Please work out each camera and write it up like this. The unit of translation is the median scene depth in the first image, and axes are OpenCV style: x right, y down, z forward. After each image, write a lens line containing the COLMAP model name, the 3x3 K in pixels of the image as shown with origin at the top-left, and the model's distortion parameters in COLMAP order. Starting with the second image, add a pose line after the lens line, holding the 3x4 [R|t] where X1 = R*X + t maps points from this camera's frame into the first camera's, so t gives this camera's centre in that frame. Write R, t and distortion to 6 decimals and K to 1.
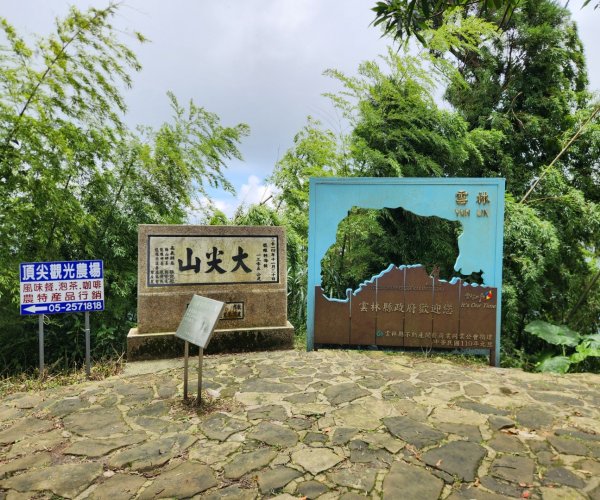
lens RADIAL K [[464.5, 0, 300.3], [0, 464.5, 238.1], [0, 0, 1]] dist [0.047633, -0.003255]
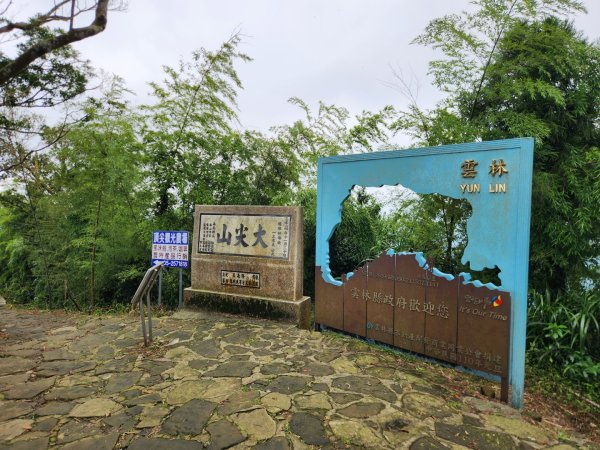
lens RADIAL K [[417.1, 0, 300.4], [0, 417.1, 213.0], [0, 0, 1]] dist [0.036384, -0.007807]
pose [[0.741488, 0.011556, -0.670867, 0.641513], [-0.013600, 0.999905, 0.002193, -0.013362], [0.670829, 0.007497, 0.741575, 0.322790]]
